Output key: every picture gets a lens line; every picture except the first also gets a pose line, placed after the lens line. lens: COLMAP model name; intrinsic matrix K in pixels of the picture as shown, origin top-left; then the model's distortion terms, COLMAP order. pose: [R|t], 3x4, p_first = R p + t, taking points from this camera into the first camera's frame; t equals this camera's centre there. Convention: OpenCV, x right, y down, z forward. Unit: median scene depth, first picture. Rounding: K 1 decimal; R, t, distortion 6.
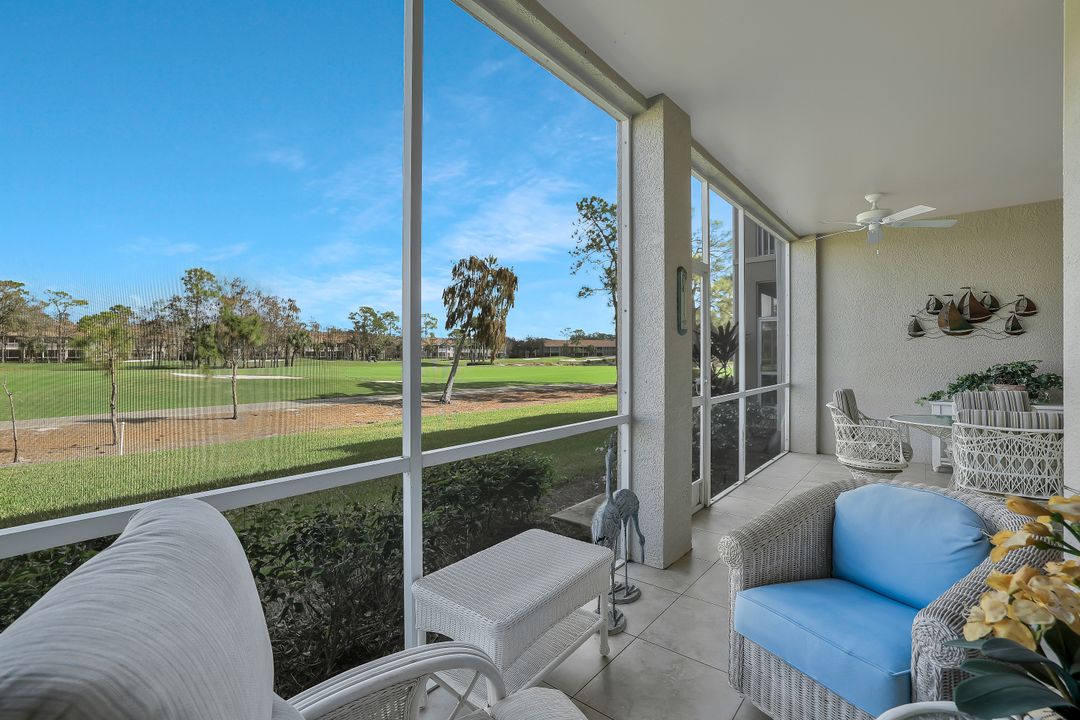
lens RADIAL K [[479.5, 0, 539.5], [0, 479.5, 360.5], [0, 0, 1]] dist [-0.034195, 0.008294]
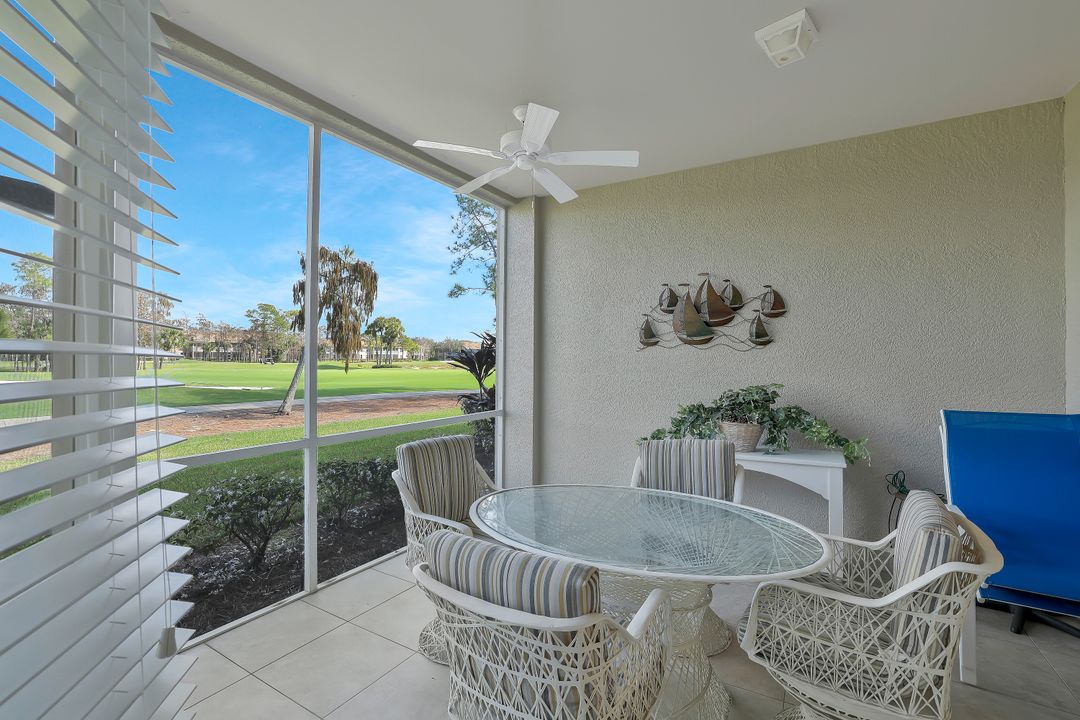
lens RADIAL K [[479.5, 0, 539.5], [0, 479.5, 357.7], [0, 0, 1]] dist [-0.034195, 0.008294]
pose [[0.988968, 0.007006, 0.147967, 0.124821], [-0.005393, 0.999922, -0.011298, -0.005556], [-0.148034, 0.010376, 0.988928, 0.076649]]
